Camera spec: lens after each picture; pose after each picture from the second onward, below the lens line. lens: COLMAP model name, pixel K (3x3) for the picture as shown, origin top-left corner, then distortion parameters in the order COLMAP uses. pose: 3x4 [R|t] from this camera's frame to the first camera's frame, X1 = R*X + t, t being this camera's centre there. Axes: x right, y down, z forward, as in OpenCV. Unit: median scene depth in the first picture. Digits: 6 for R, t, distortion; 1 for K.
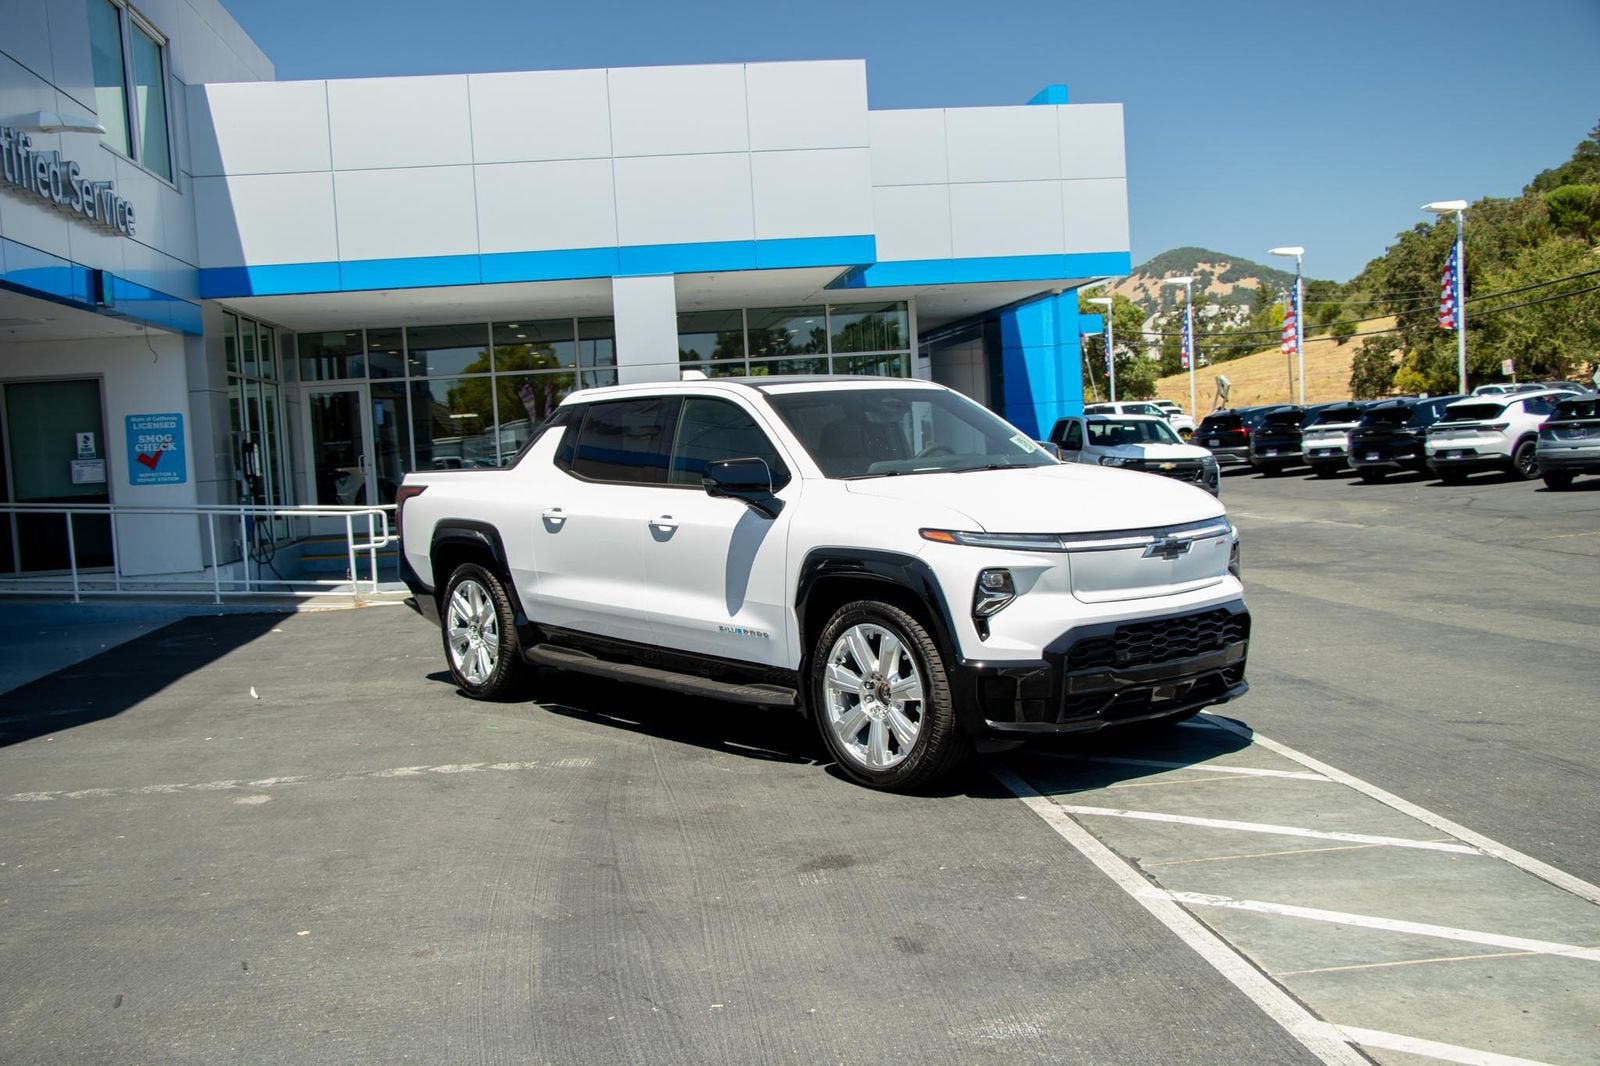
lens RADIAL K [[1652.1, 0, 800.0], [0, 1652.1, 533.0], [0, 0, 1]] dist [-0.044615, 0.002834]
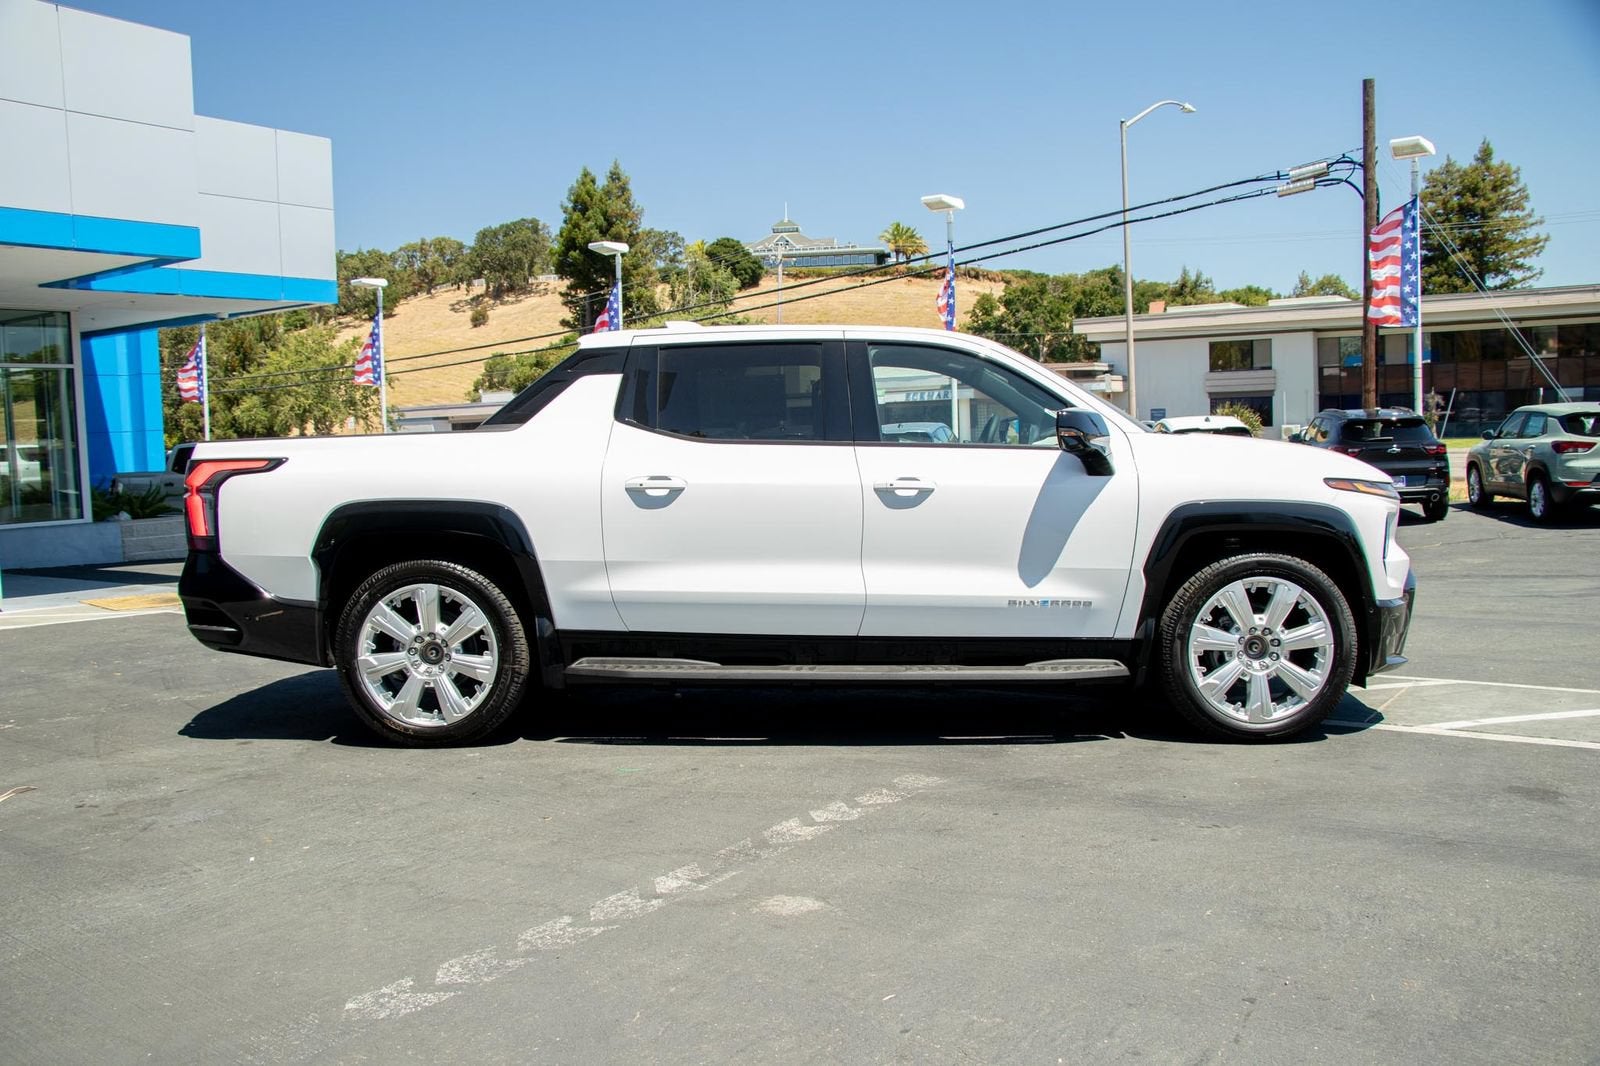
lens RADIAL K [[1366.8, 0, 801.6], [0, 1366.8, 570.7], [0, 0, 1]] dist [-0.124986, 0.013870]
pose [[0.659813, -0.040481, 0.750339, -0.662763], [0.039661, 0.999032, 0.019022, 0.022548], [-0.750382, 0.017208, 0.660780, 0.604693]]
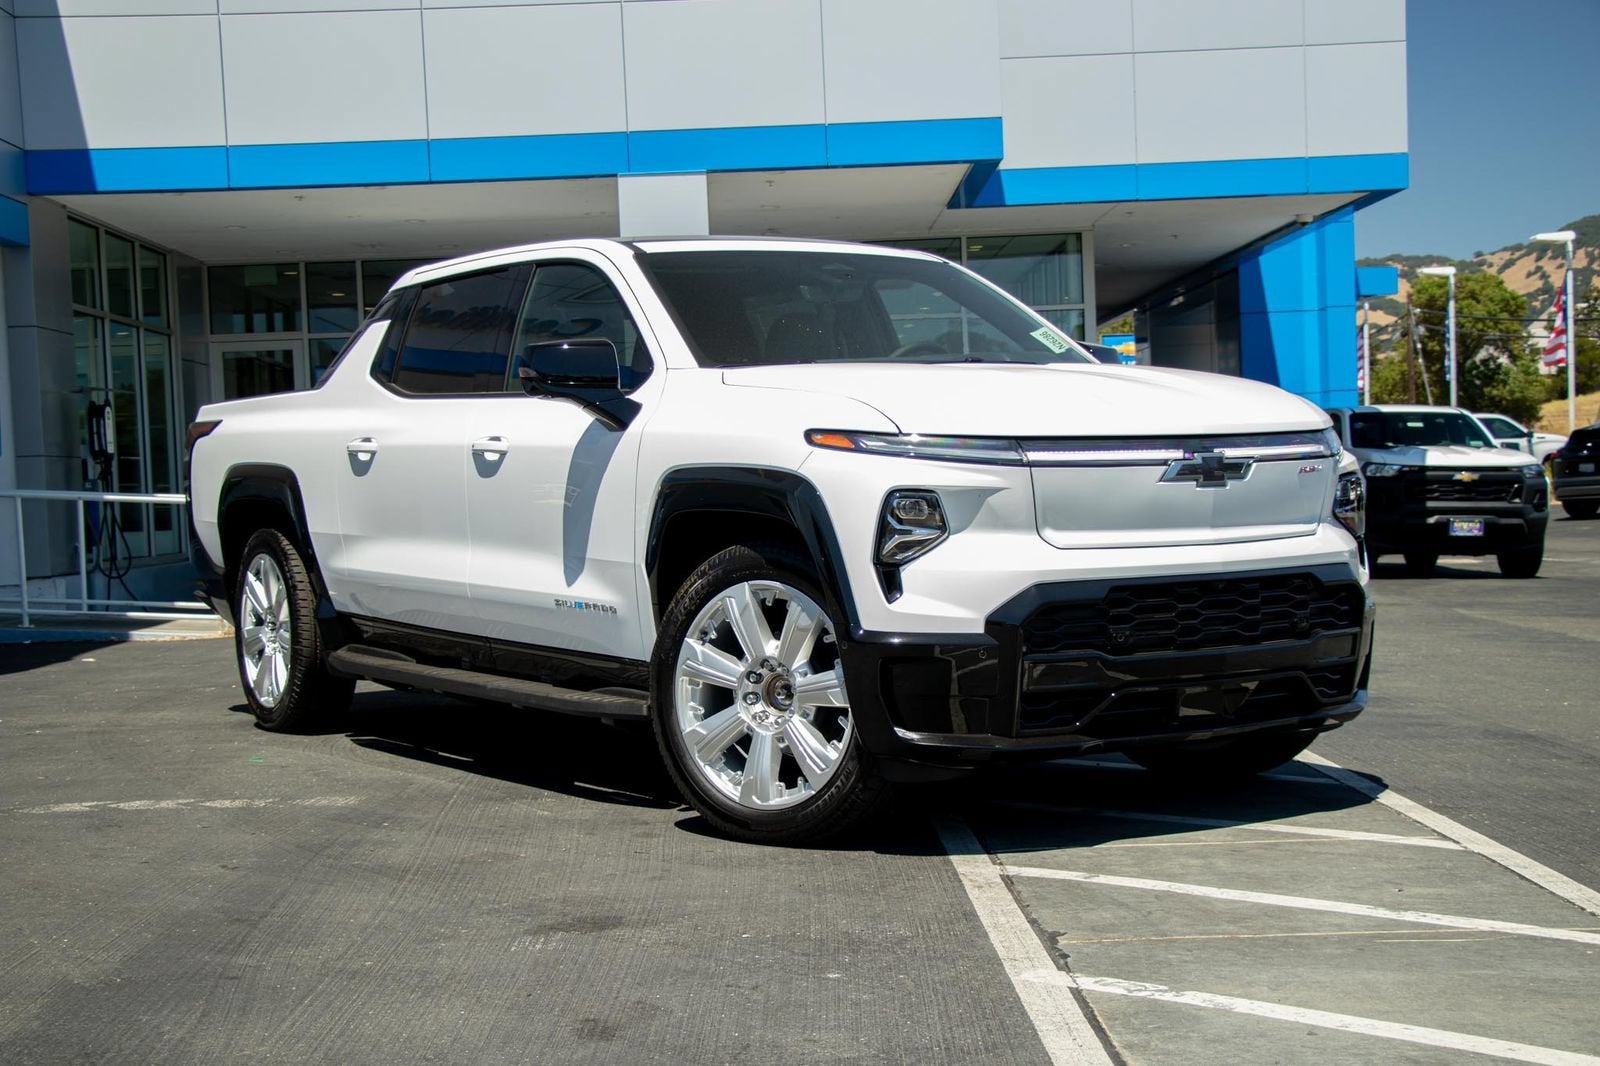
lens RADIAL K [[2316.7, 0, 794.7], [0, 2316.7, 563.8], [0, 0, 1]] dist [0.041868, 0.471957]
pose [[0.994631, 0.021427, -0.101241, 0.138828], [-0.023666, 0.999500, -0.020965, 0.059188], [0.100741, 0.023248, 0.994641, 0.093711]]
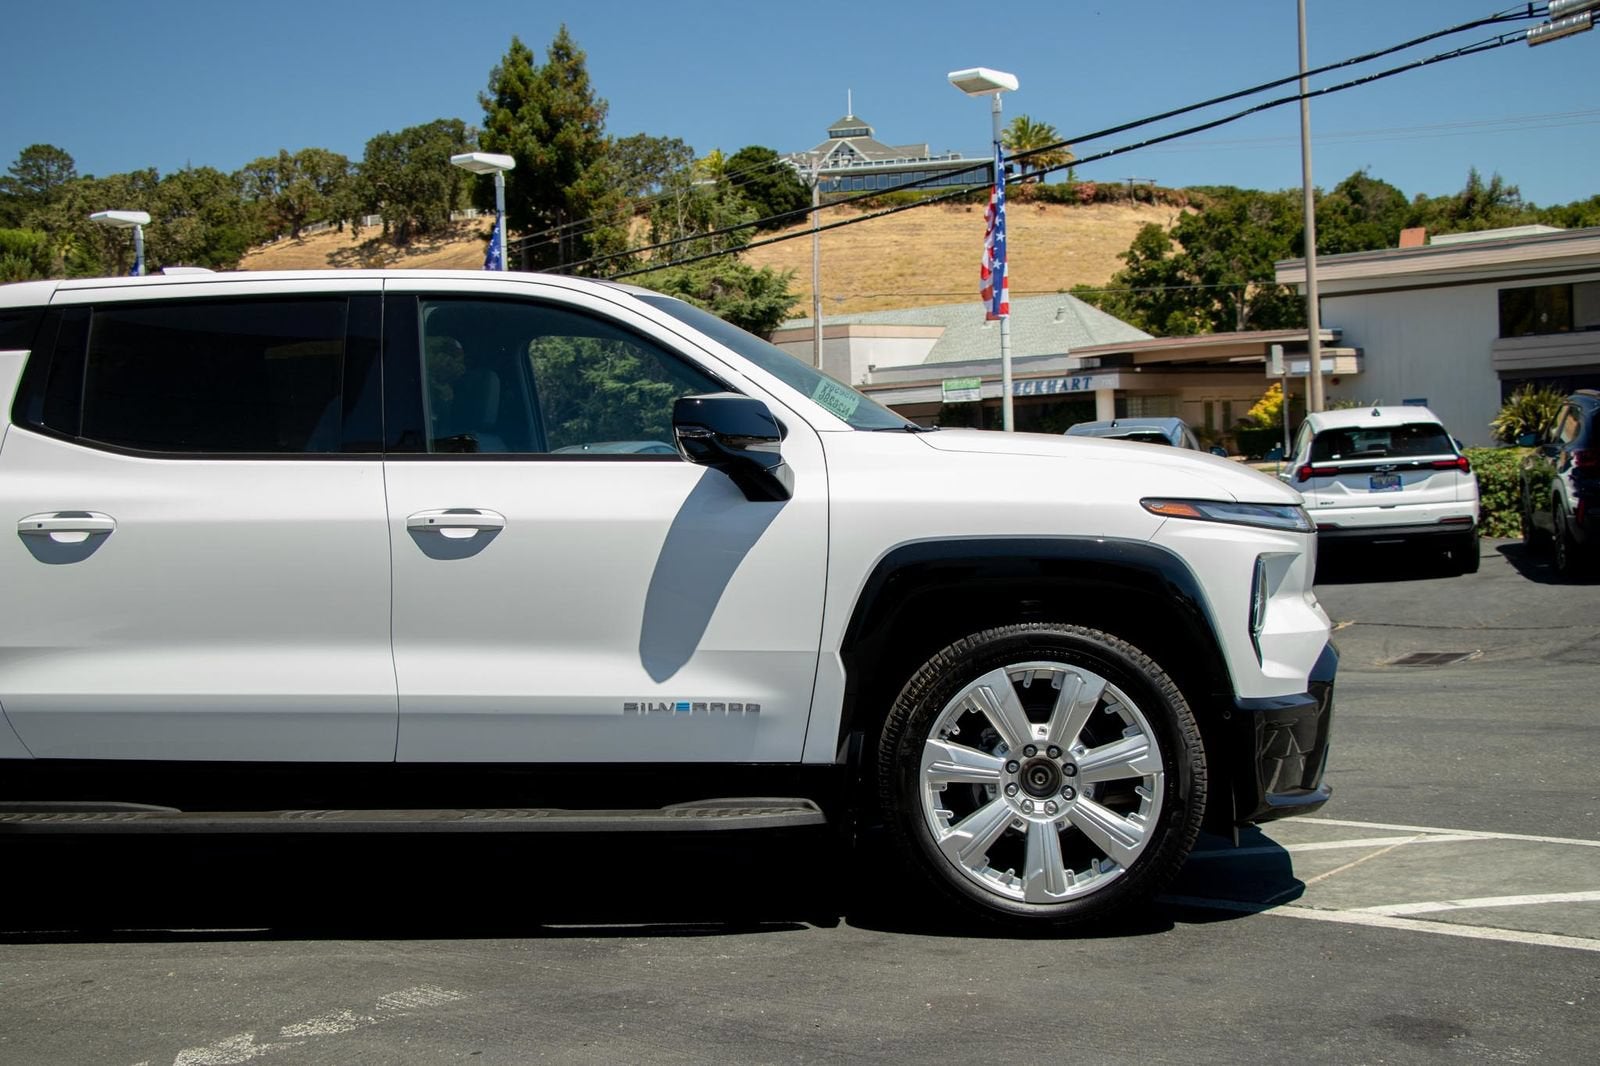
lens RADIAL K [[2125.1, 0, 799.9], [0, 2125.1, 571.7], [0, 0, 1]] dist [0.018803, 0.272510]
pose [[0.690905, -0.016068, 0.722767, -0.515605], [0.050299, 0.998399, -0.025887, 0.033989], [-0.721194, 0.054240, 0.690607, 0.471136]]
